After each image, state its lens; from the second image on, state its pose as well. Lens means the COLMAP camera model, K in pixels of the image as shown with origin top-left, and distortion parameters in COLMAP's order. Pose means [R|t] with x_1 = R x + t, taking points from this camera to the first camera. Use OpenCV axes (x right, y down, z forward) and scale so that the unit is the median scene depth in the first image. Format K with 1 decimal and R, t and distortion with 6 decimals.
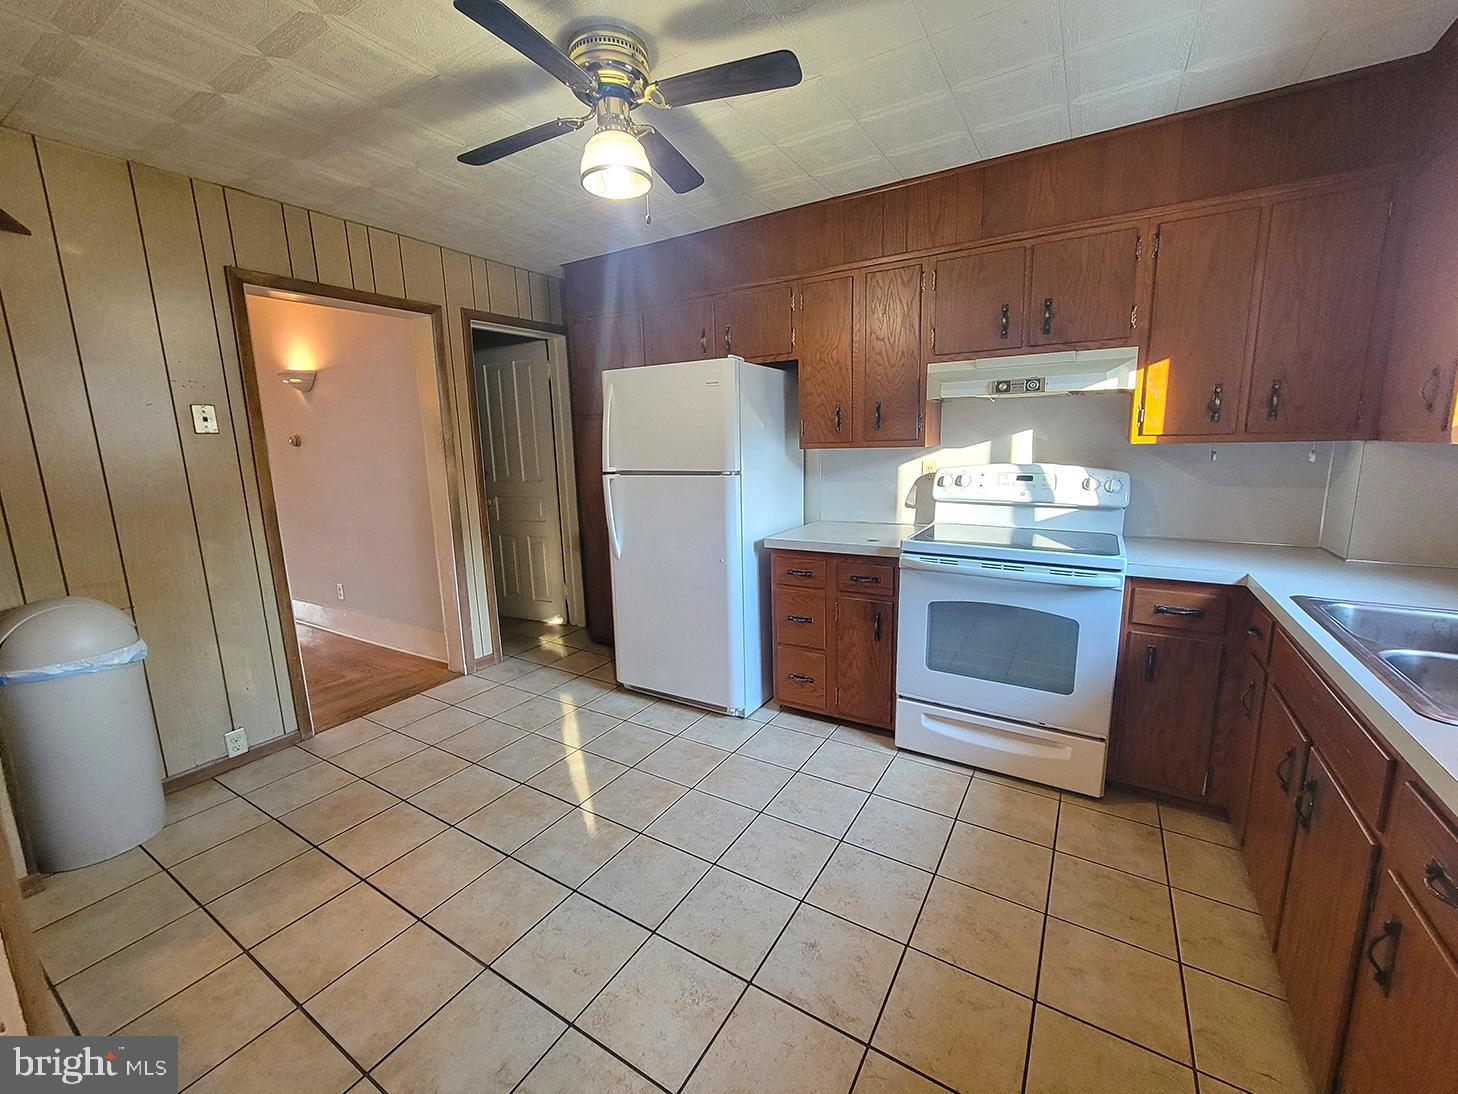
lens RADIAL K [[595.2, 0, 735.4], [0, 595.2, 540.1], [0, 0, 1]] dist [-0.002352, 0.000070]
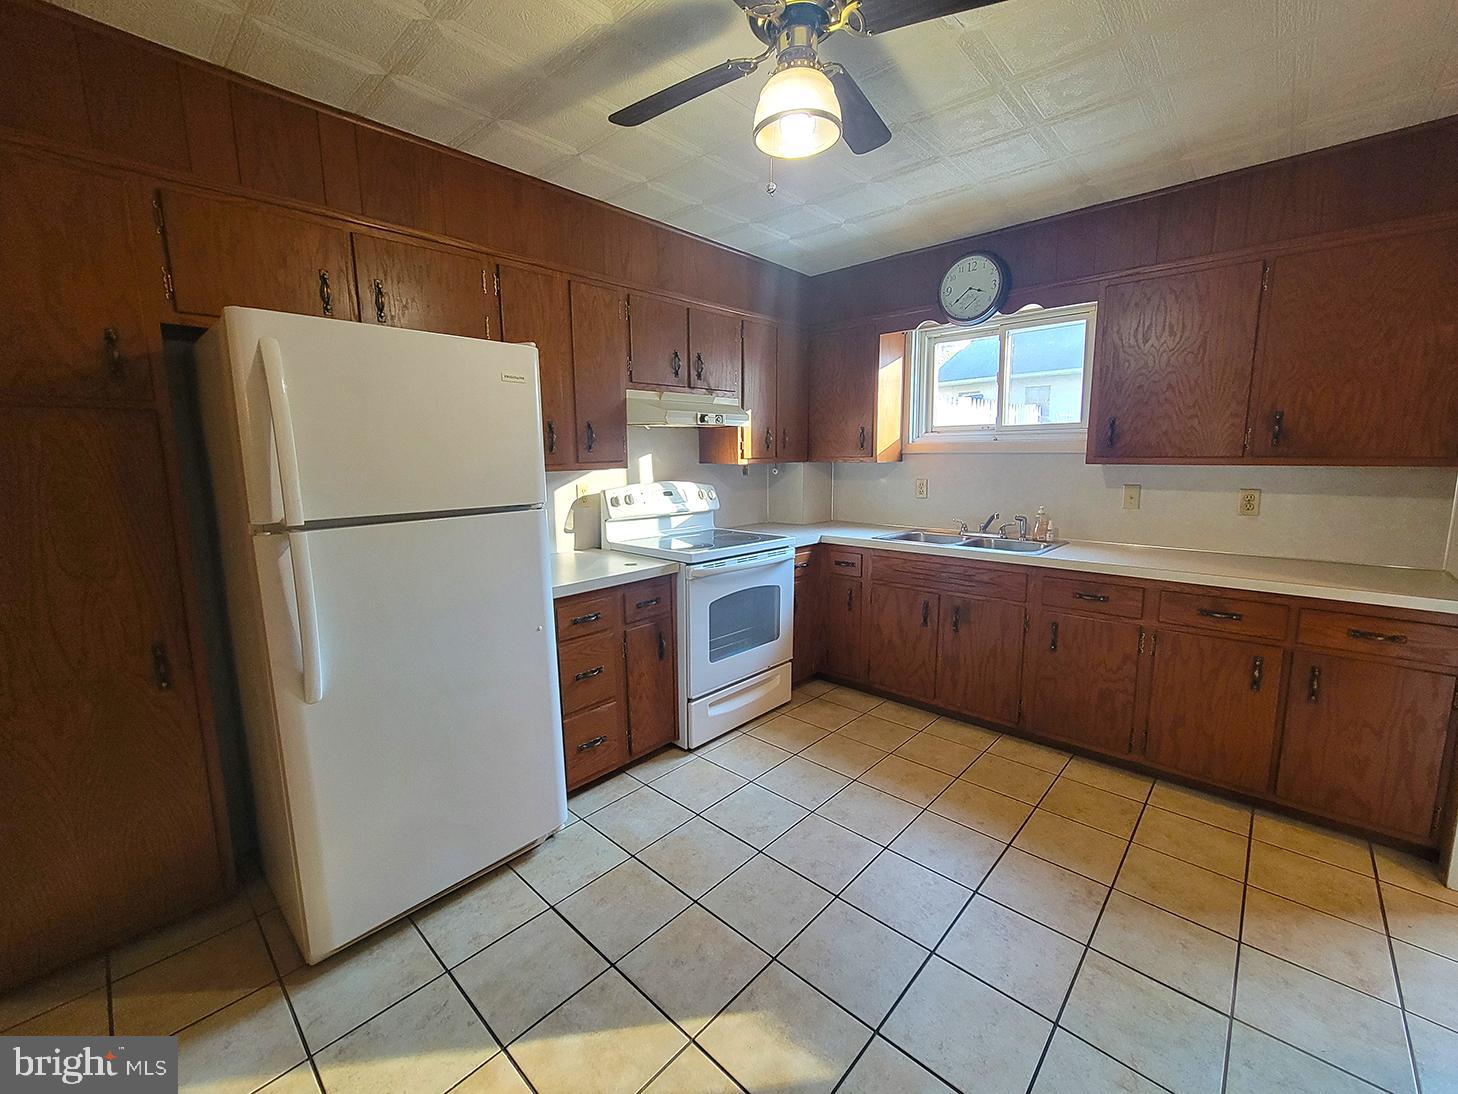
lens RADIAL K [[595.2, 0, 728.9], [0, 595.2, 539.3], [0, 0, 1]] dist [-0.002352, 0.000070]
pose [[0.200510, -0.119751, 0.972345, -0.707178], [0.170799, 0.981575, 0.085666, -0.099843], [-0.964688, 0.148899, 0.217269, 0.661480]]
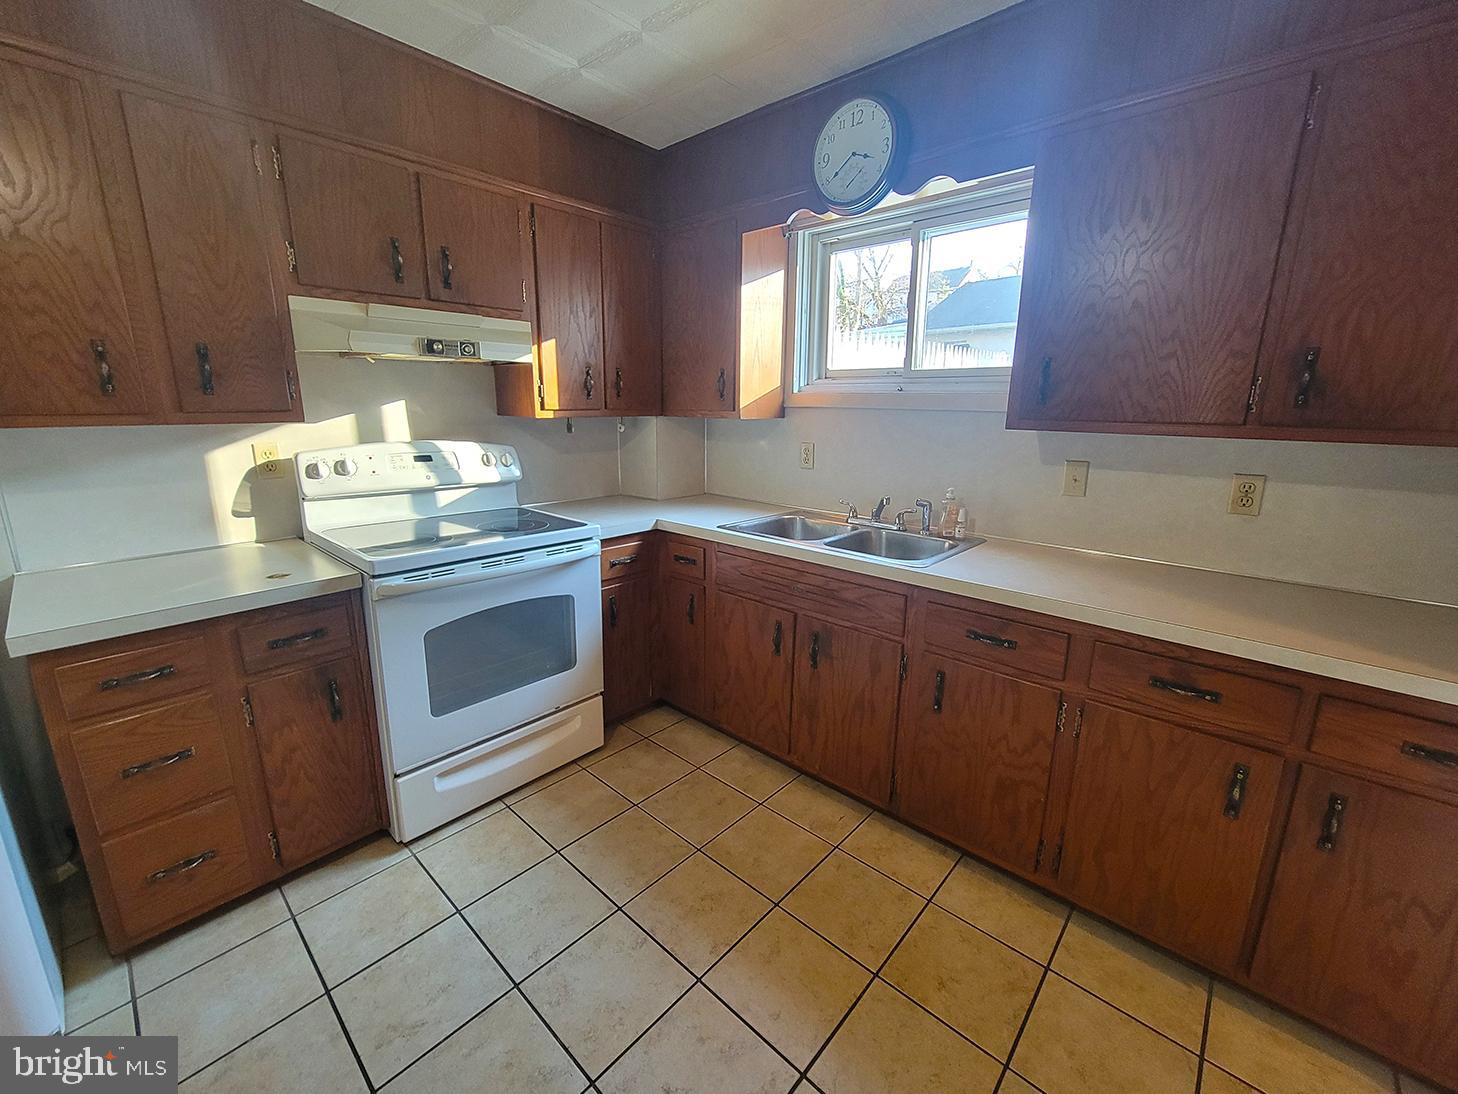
lens RADIAL K [[595.2, 0, 727.8], [0, 595.2, 538.9], [0, 0, 1]] dist [-0.002352, 0.000070]
pose [[0.187819, -0.195453, 0.962560, -0.278370], [0.151496, 0.974038, 0.168223, -0.072879], [-0.970450, 0.114229, 0.212554, 0.434527]]
